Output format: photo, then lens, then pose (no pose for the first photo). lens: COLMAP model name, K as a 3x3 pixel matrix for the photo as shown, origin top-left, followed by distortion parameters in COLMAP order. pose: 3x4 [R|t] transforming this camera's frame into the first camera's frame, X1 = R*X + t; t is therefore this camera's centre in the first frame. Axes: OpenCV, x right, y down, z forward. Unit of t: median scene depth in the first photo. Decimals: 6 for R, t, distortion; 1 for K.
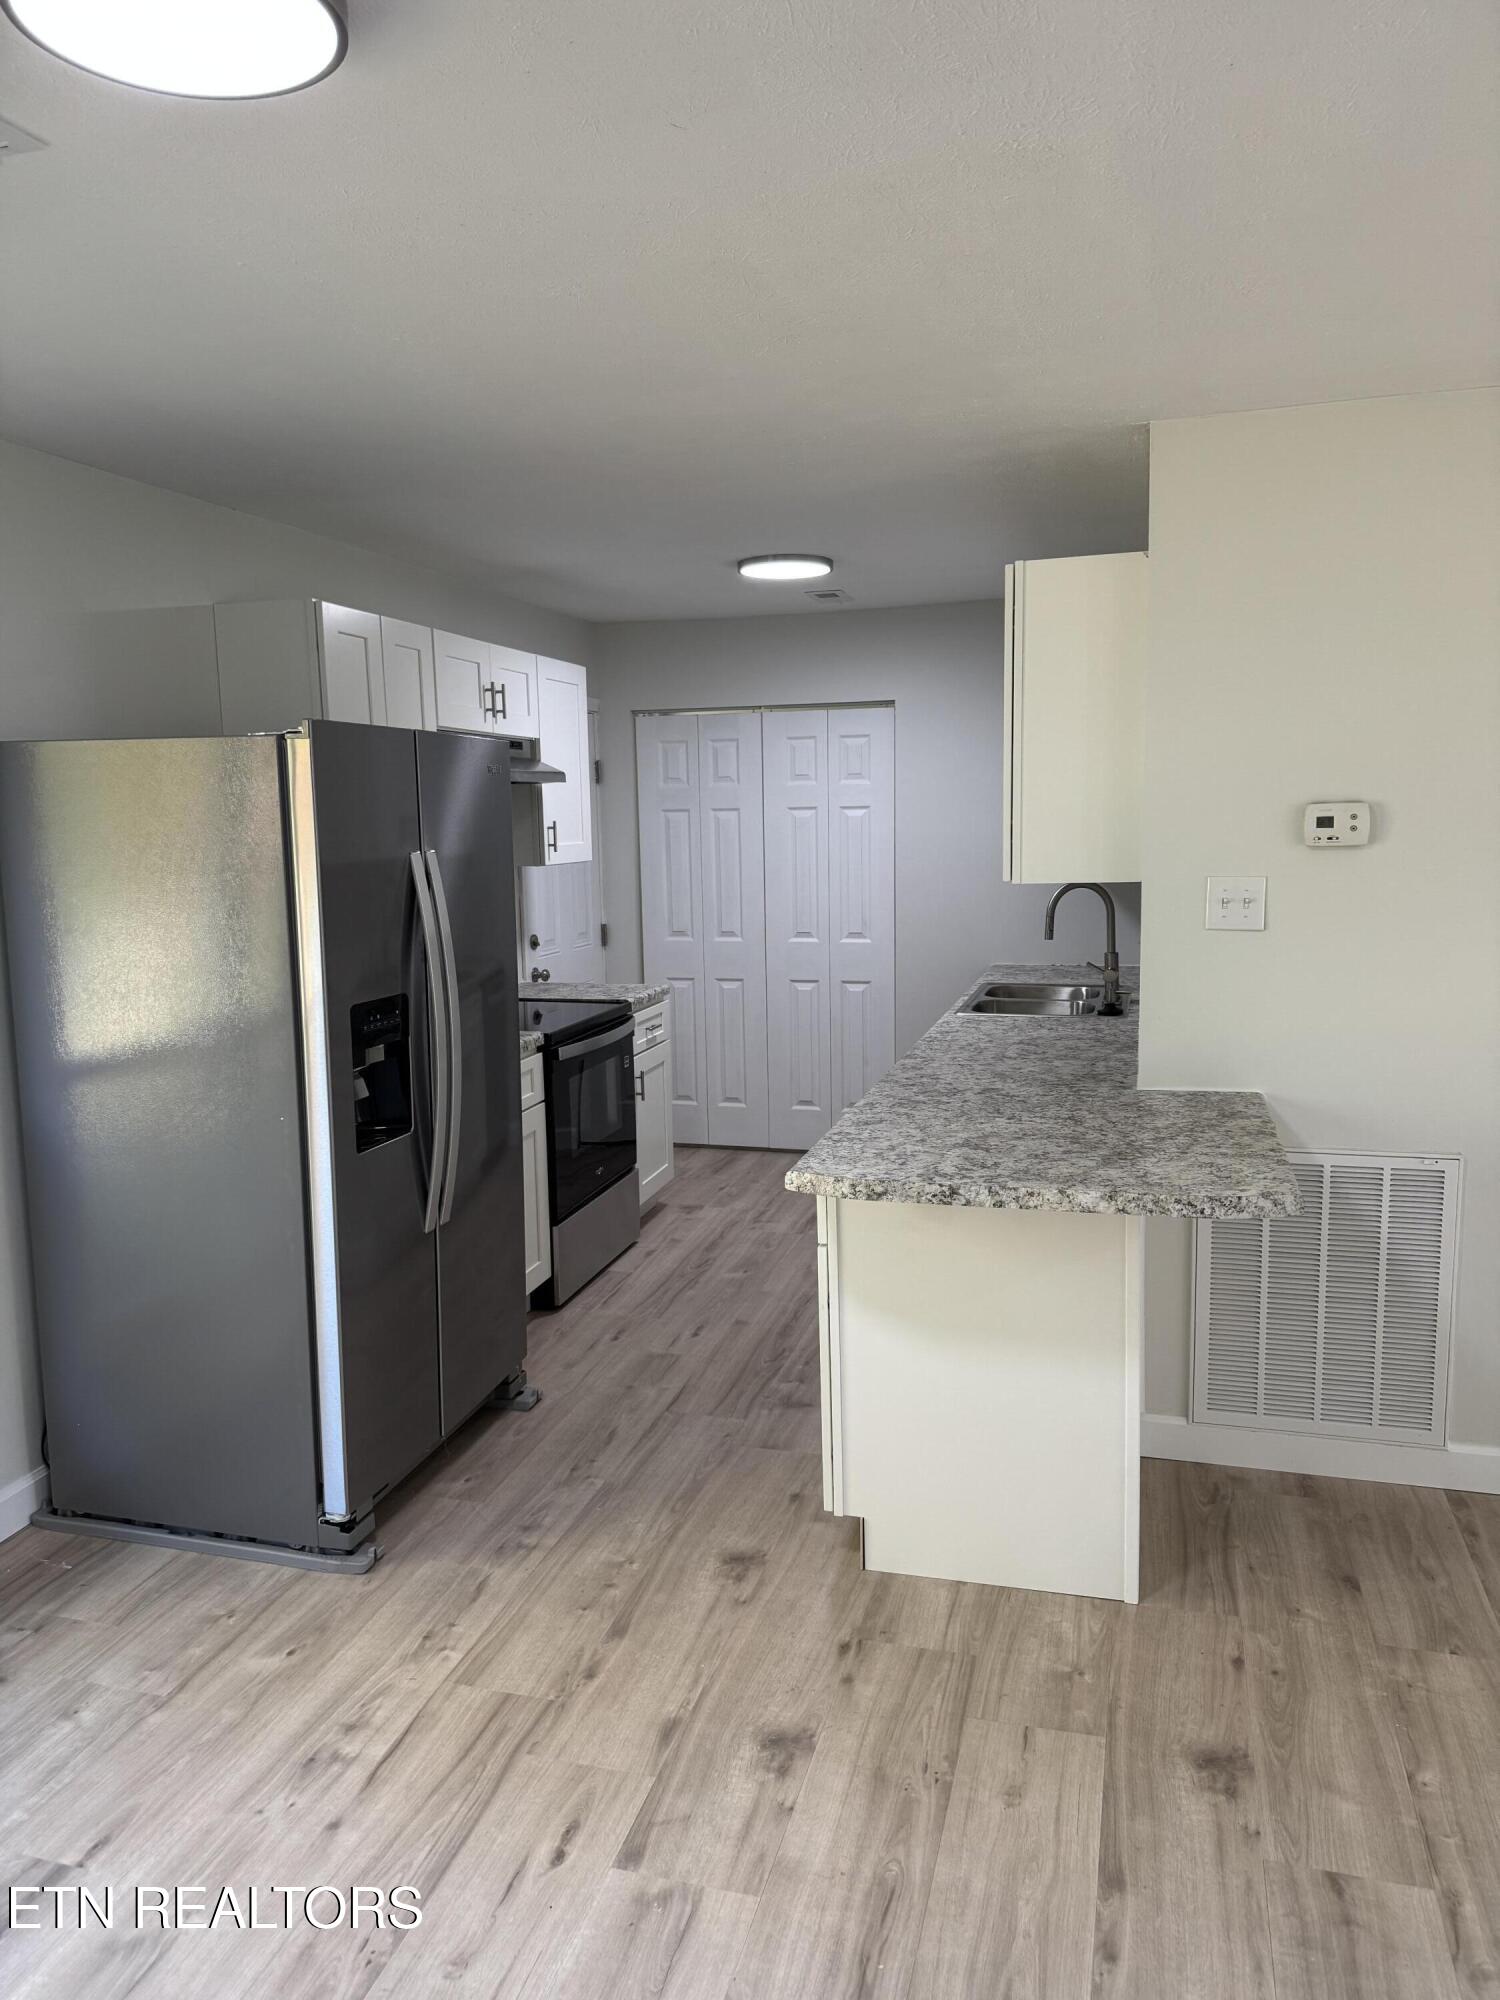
lens RADIAL K [[1407.9, 0, 750.0], [0, 1407.9, 1000.0], [0, 0, 1]] dist [-0.003194, -0.002813]
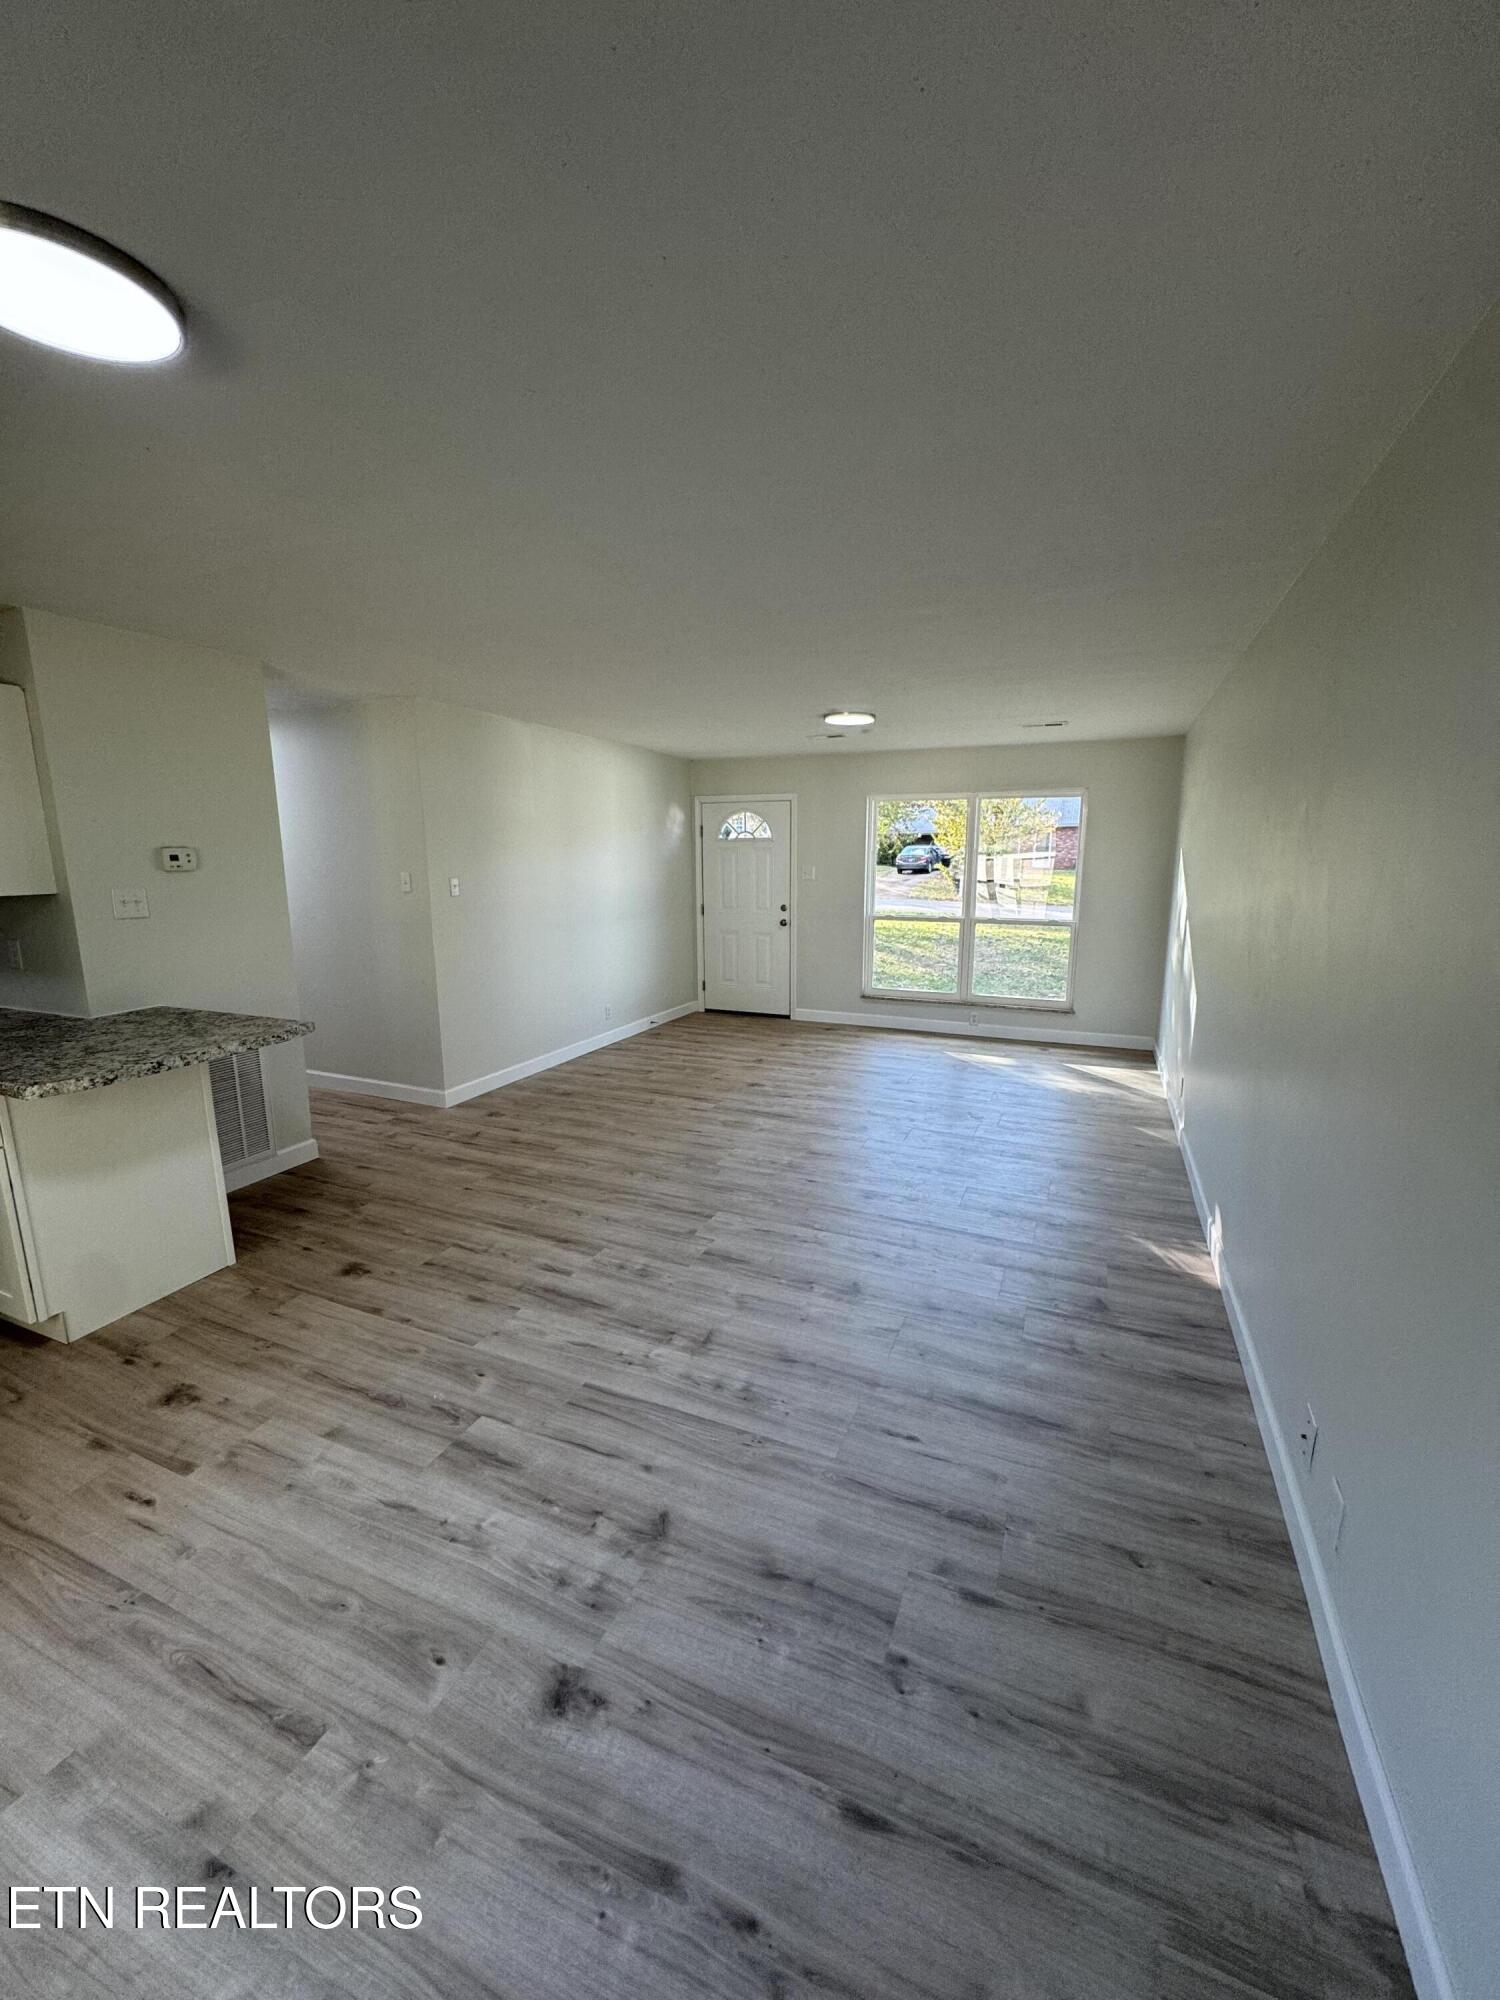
lens RADIAL K [[797.7, 0, 750.0], [0, 797.7, 1000.0], [0, 0, 1]] dist [0.000439, 0.000067]
pose [[0.128953, -0.163659, 0.978053, -0.676910], [0.127946, 0.980789, 0.147248, 0.003949], [-0.983362, 0.106150, 0.147415, 0.108187]]
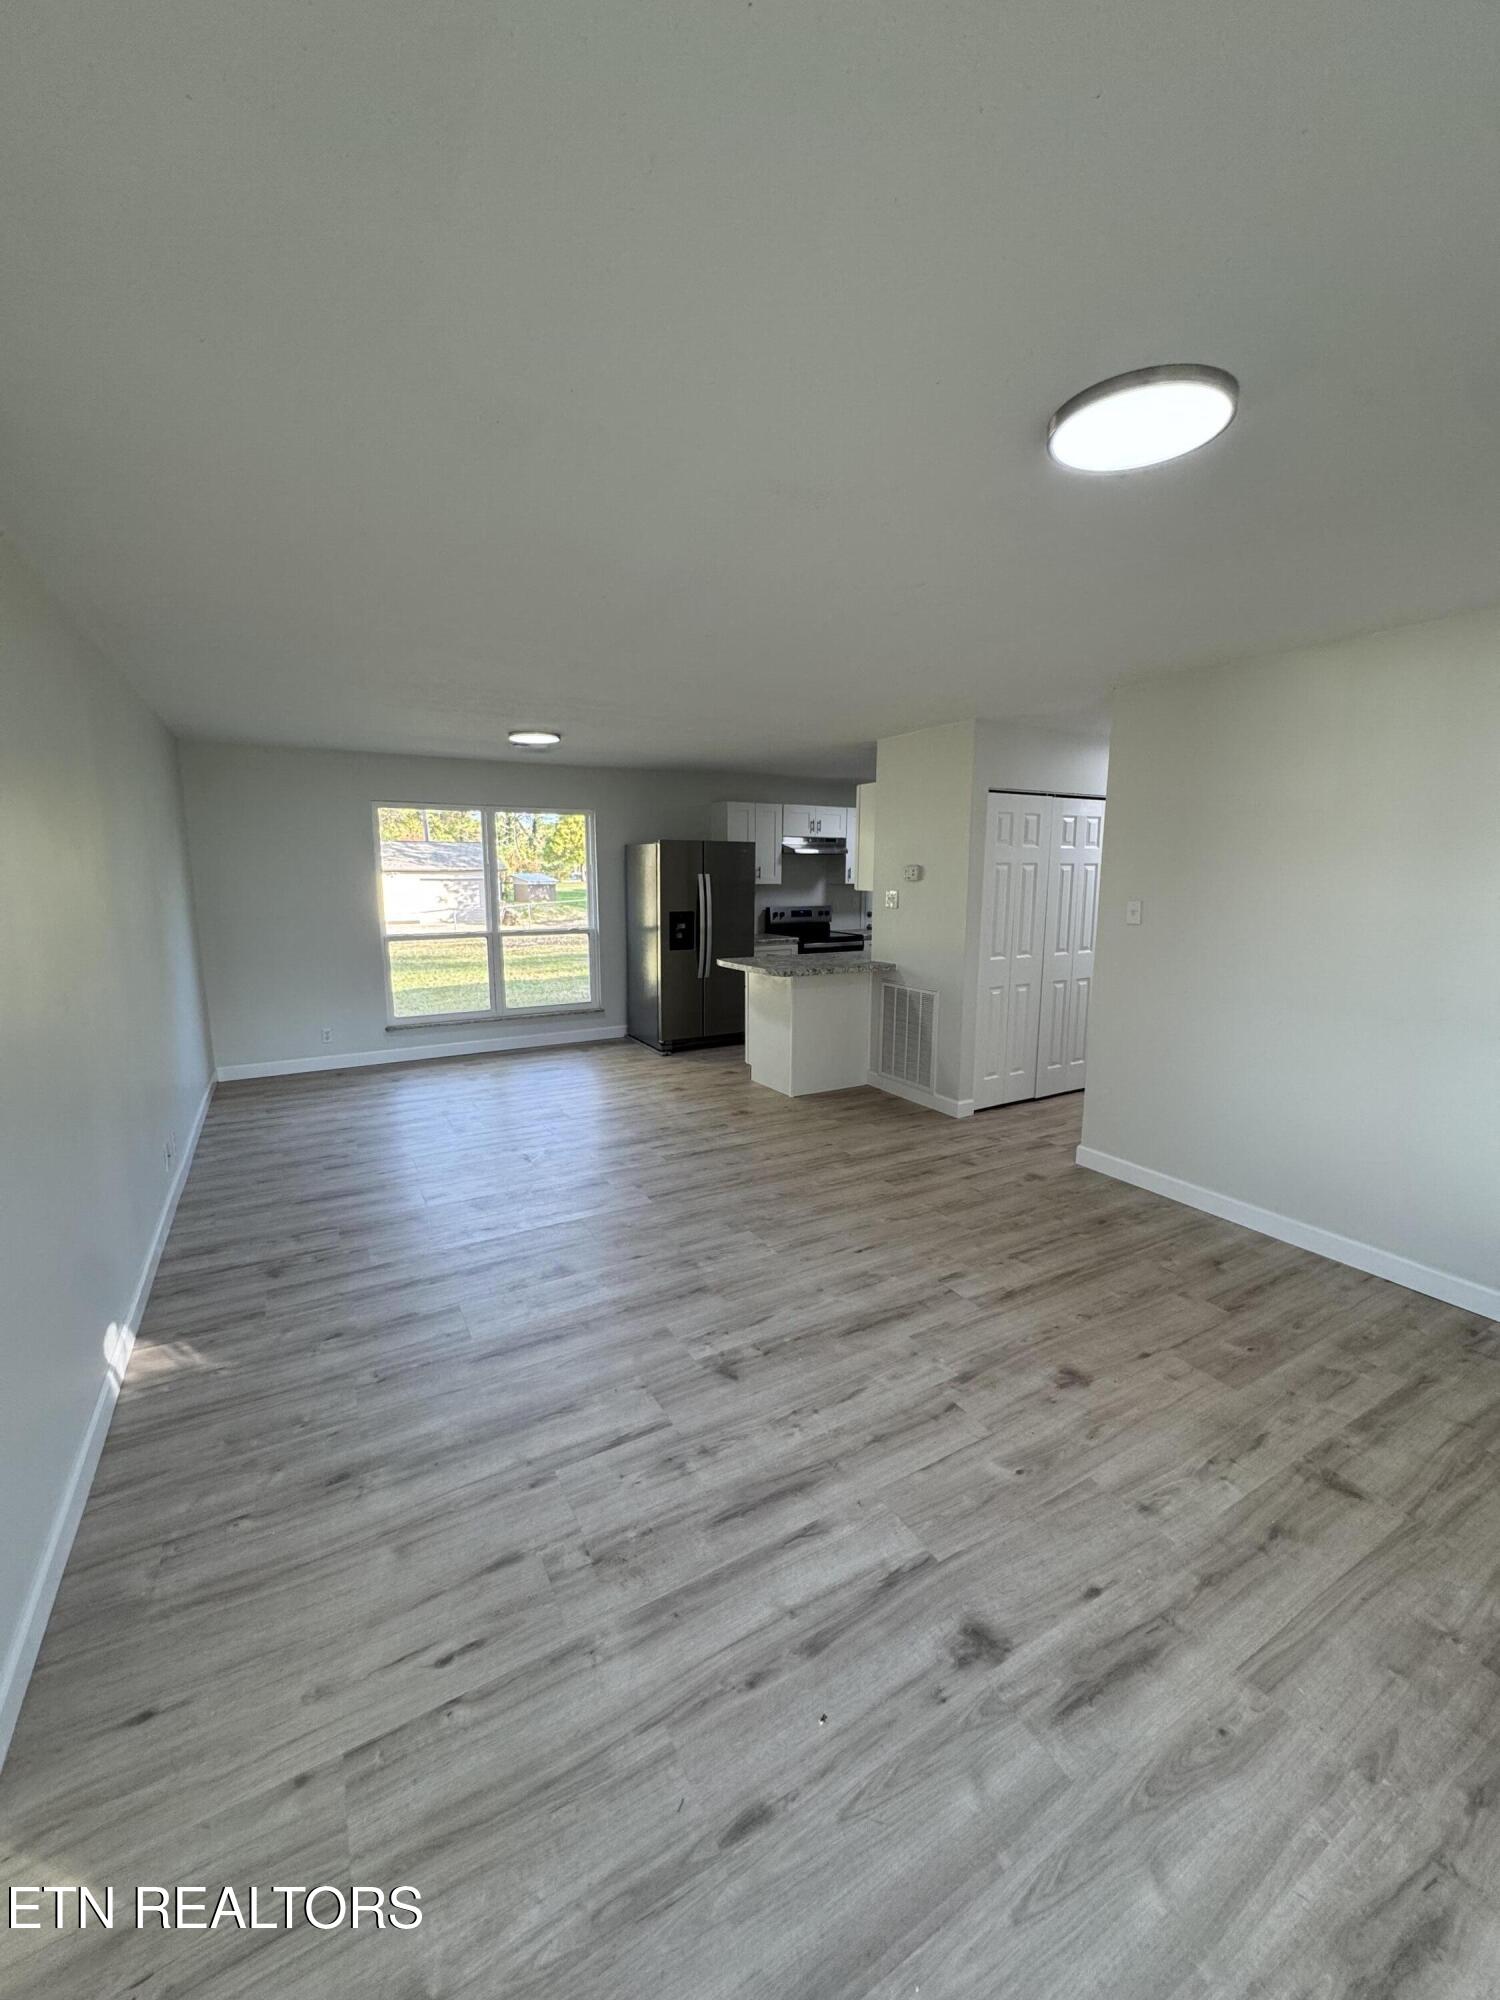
lens RADIAL K [[797.7, 0, 750.0], [0, 797.7, 1000.0], [0, 0, 1]] dist [0.000439, 0.000067]
pose [[0.716145, 0.132209, -0.685316, 1.582636], [-0.105817, 0.991112, 0.080625, 0.045973], [0.689884, 0.014779, 0.723769, -0.516143]]
